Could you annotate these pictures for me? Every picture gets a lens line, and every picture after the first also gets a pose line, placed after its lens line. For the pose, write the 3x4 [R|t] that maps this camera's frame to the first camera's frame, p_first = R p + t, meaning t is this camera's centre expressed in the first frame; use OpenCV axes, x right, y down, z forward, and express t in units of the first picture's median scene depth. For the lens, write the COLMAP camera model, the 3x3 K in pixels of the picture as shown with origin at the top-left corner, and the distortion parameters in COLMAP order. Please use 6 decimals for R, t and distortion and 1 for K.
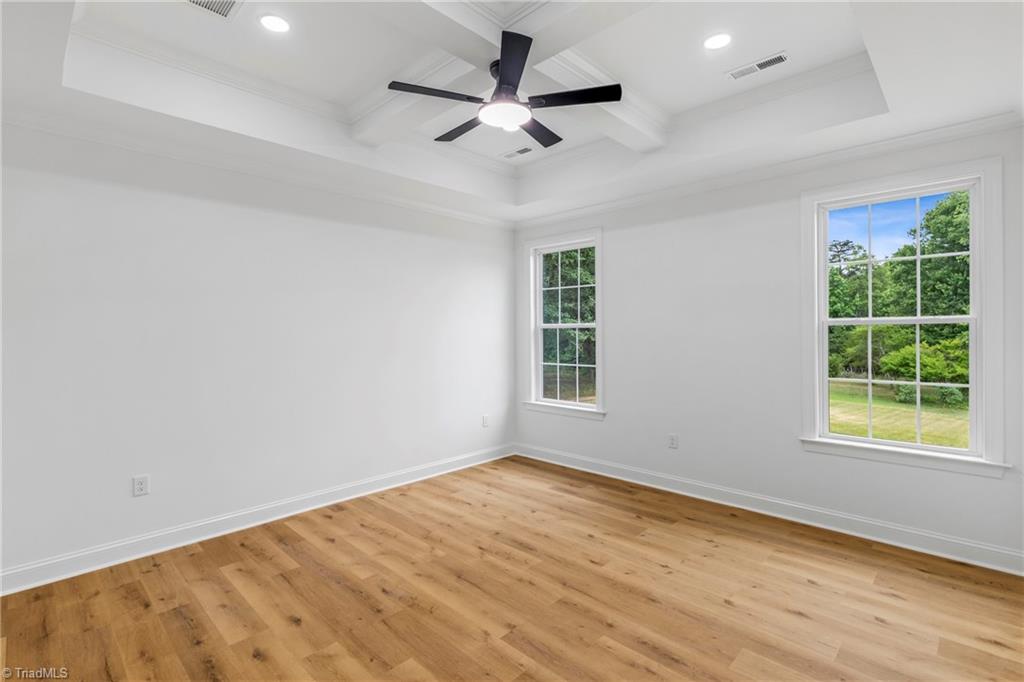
lens RADIAL K [[477.7, 0, 514.0], [0, 477.7, 333.8], [0, 0, 1]] dist [0.001459, 0.000075]
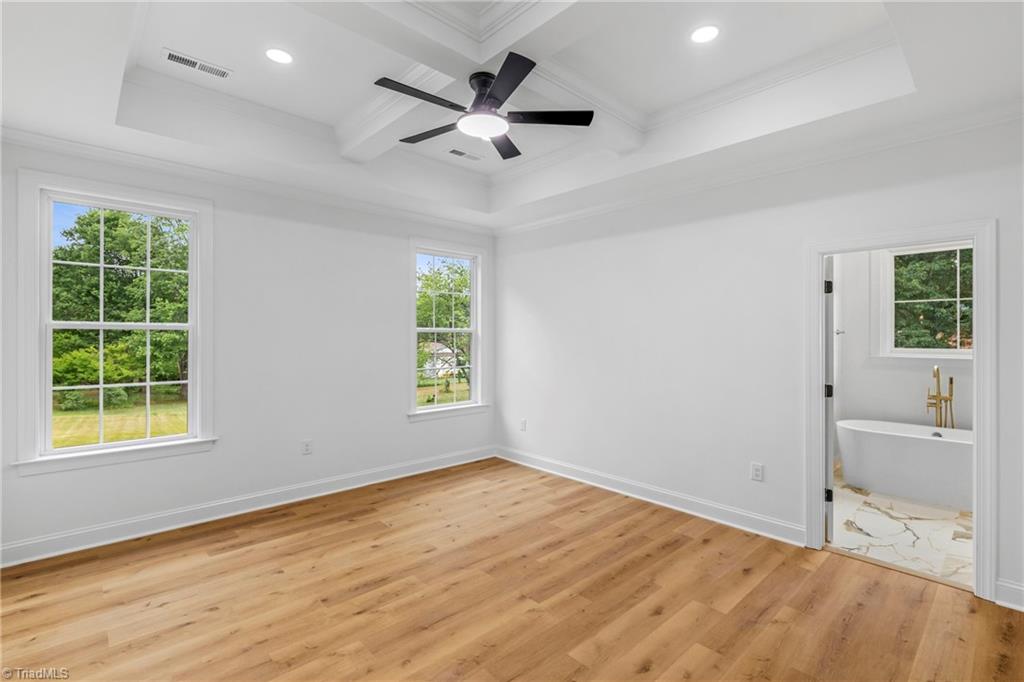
lens RADIAL K [[468.4, 0, 509.5], [0, 468.4, 335.8], [0, 0, 1]] dist [0.001224, 0.000250]
pose [[0.060393, 0.006525, 0.998153, -0.719222], [-0.000414, 0.999979, -0.006512, 0.001735], [-0.998175, -0.000020, 0.060394, 0.622247]]
